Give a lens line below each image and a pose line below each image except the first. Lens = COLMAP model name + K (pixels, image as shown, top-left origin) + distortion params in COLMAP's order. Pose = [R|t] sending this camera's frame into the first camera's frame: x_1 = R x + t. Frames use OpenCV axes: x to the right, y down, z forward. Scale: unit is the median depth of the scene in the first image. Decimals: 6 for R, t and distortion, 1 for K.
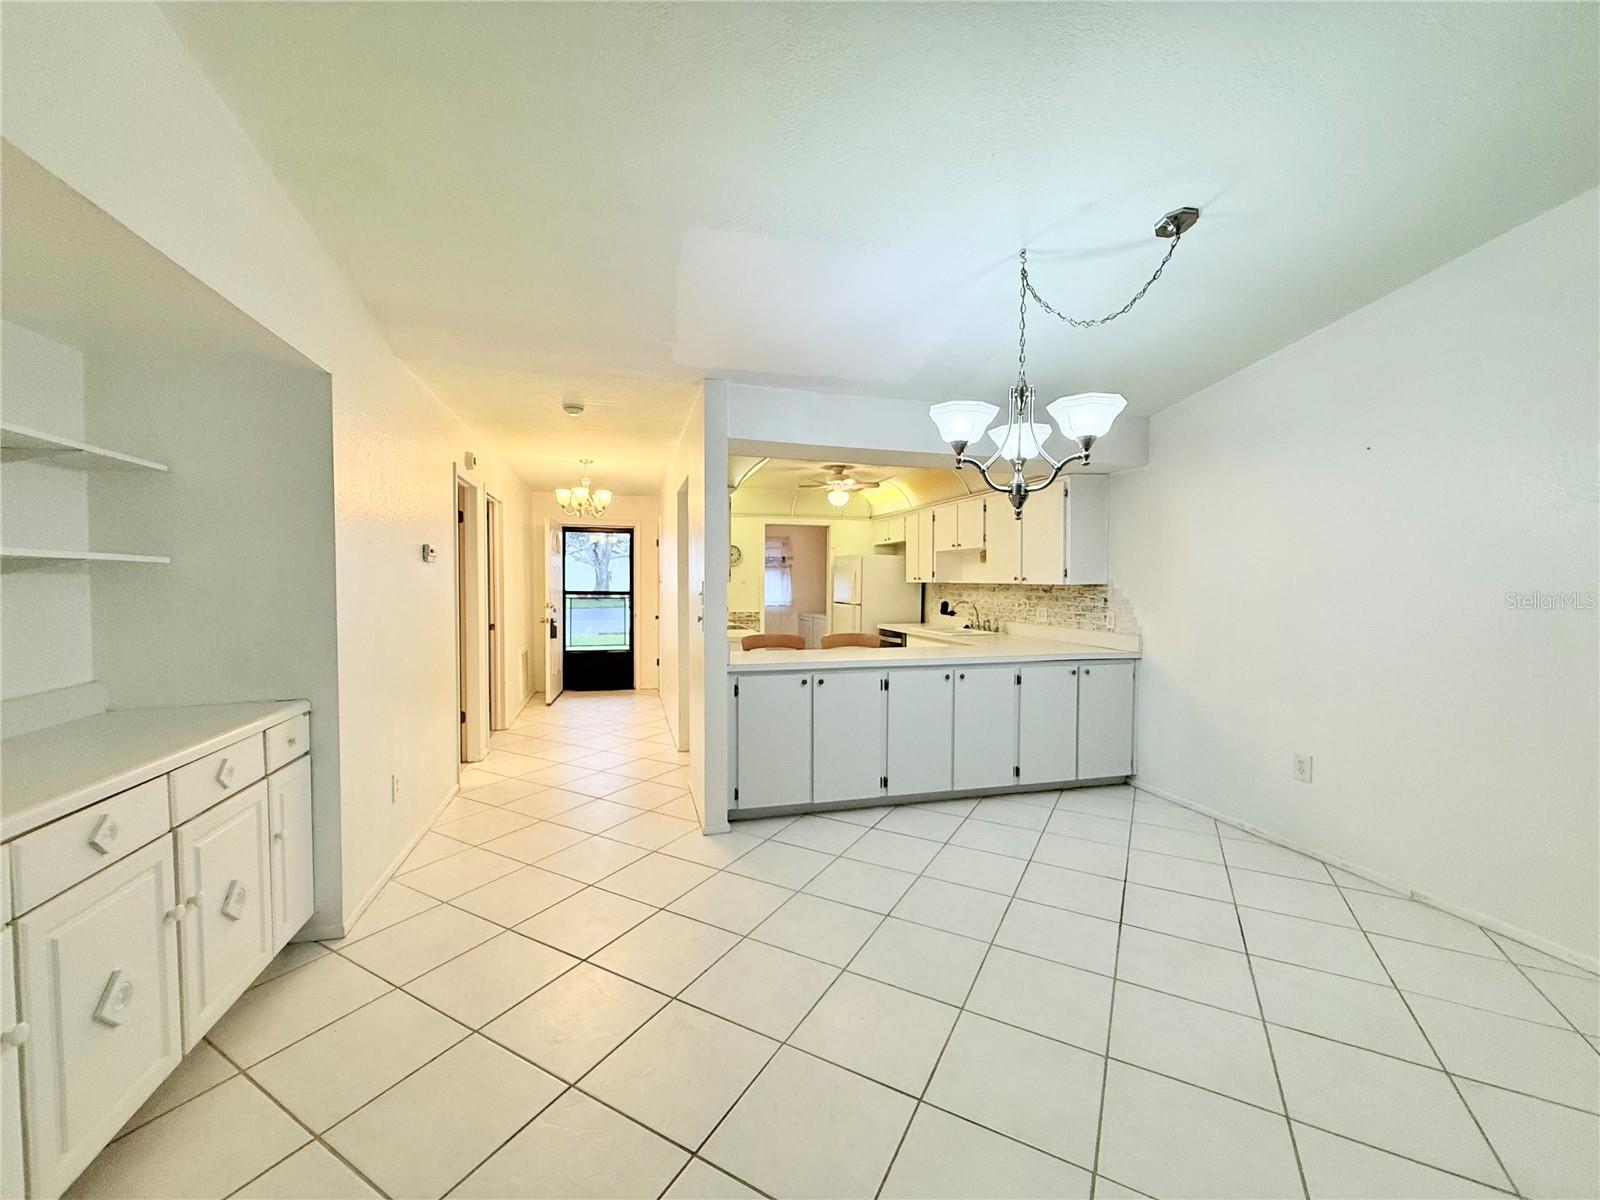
lens RADIAL K [[643.8, 0, 800.0], [0, 643.8, 600.0], [0, 0, 1]] dist [0.015317, 0.000089]
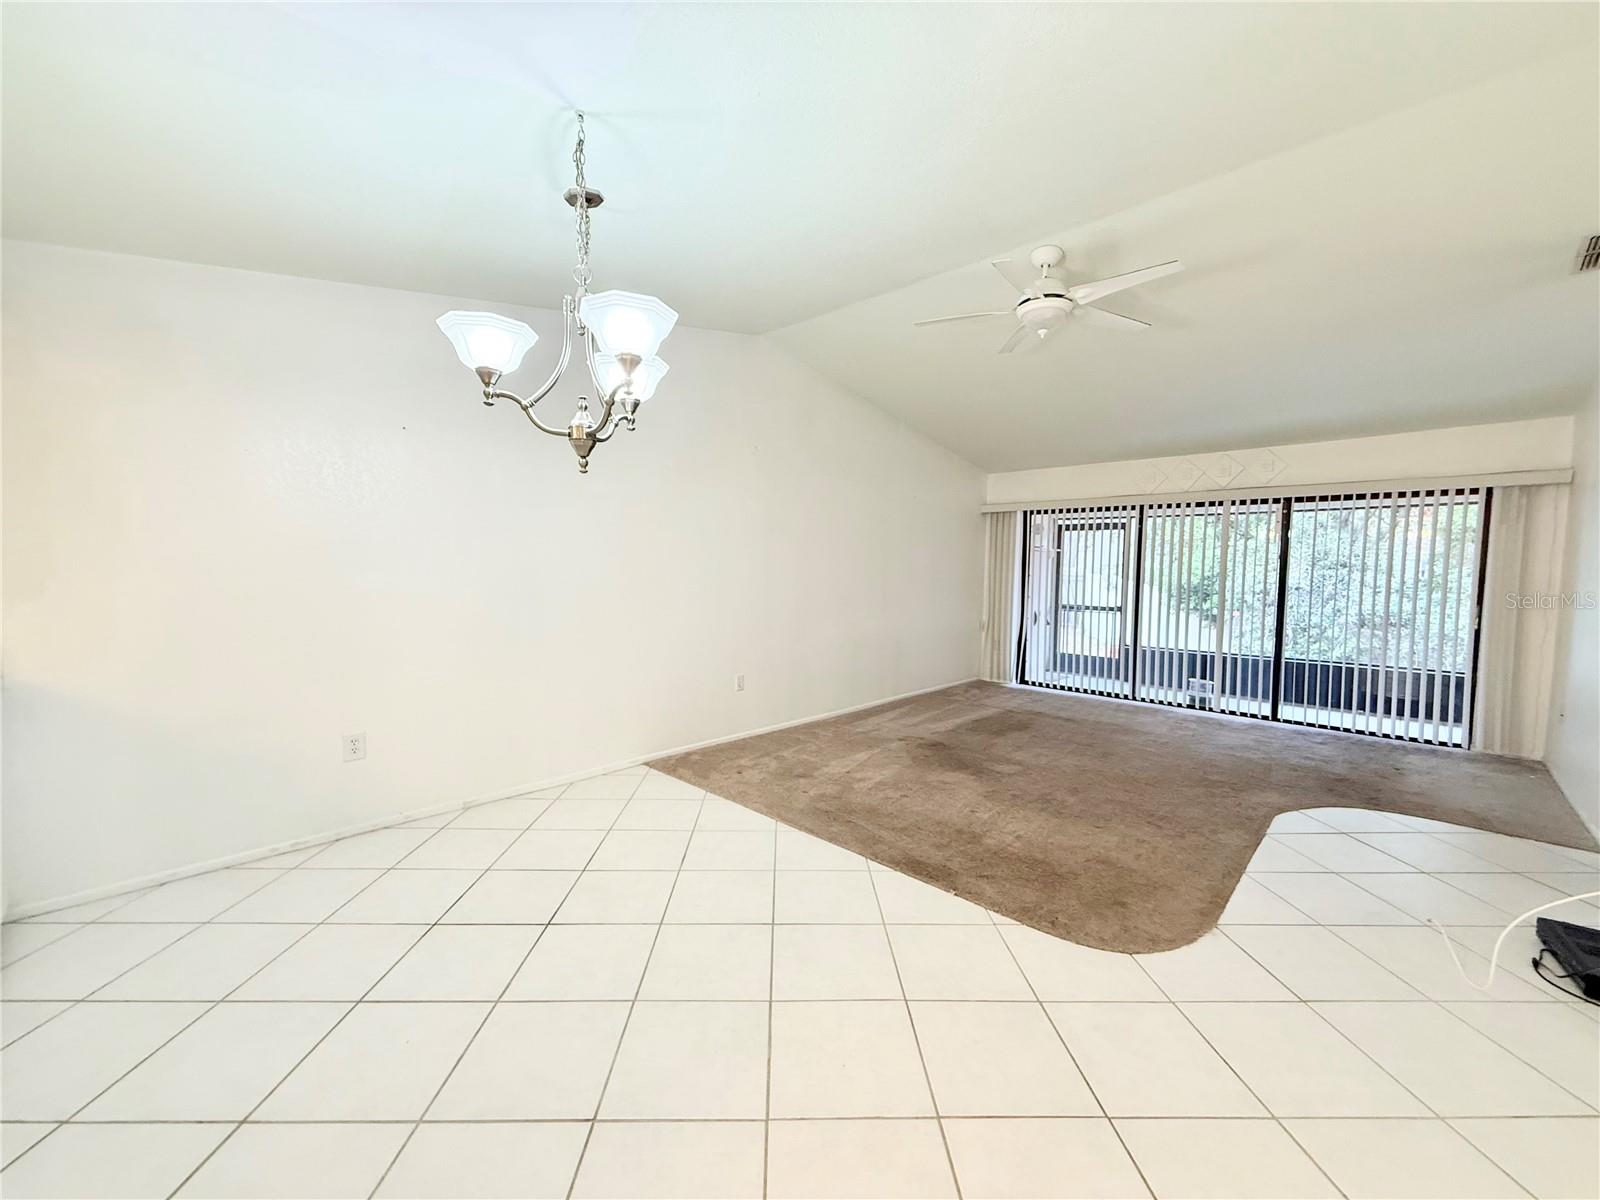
lens RADIAL K [[643.8, 0, 800.0], [0, 643.8, 600.0], [0, 0, 1]] dist [0.015317, 0.000089]
pose [[-0.508743, -0.057682, 0.858984, -0.344830], [0.007164, 0.997435, 0.071221, -0.019805], [-0.860889, 0.042387, -0.507025, 0.851634]]
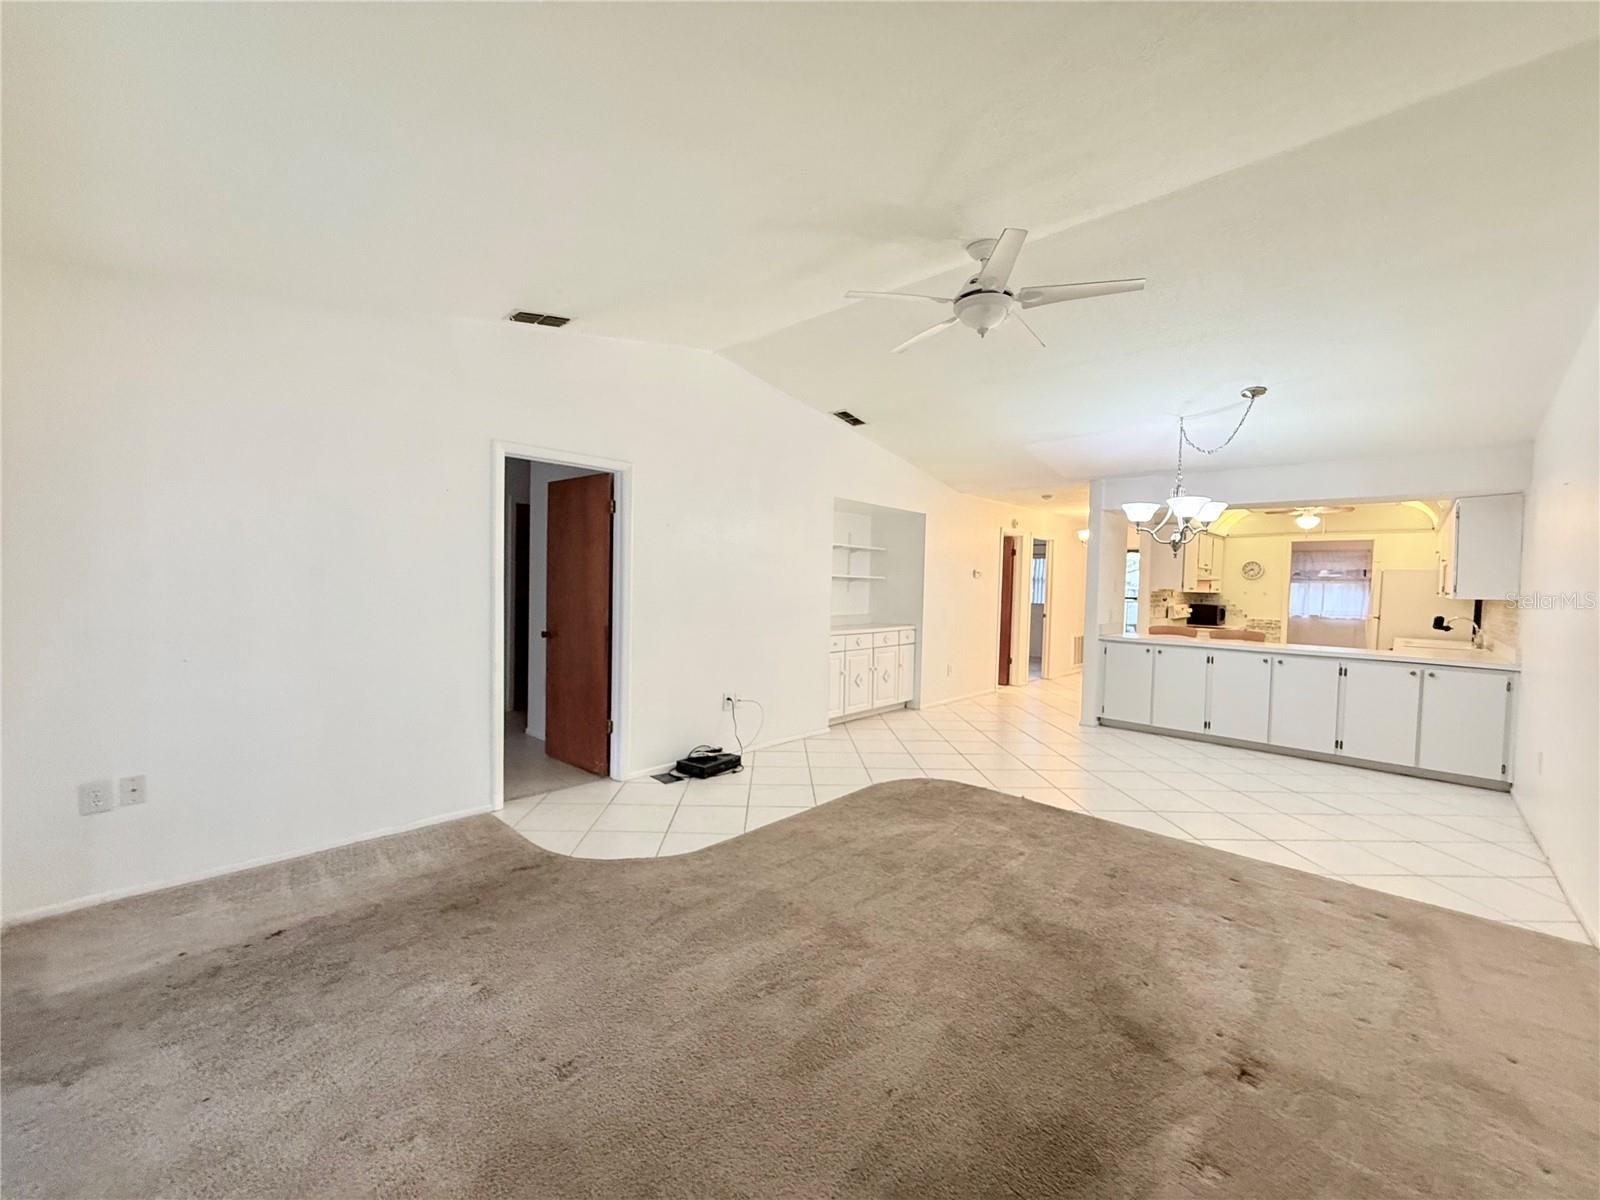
lens RADIAL K [[643.8, 0, 800.0], [0, 643.8, 600.0], [0, 0, 1]] dist [0.015317, 0.000089]
pose [[0.527081, 0.034052, -0.849132, 0.985216], [-0.046813, 0.998843, 0.010998, 0.021773], [0.848525, 0.033954, 0.528065, -0.670962]]
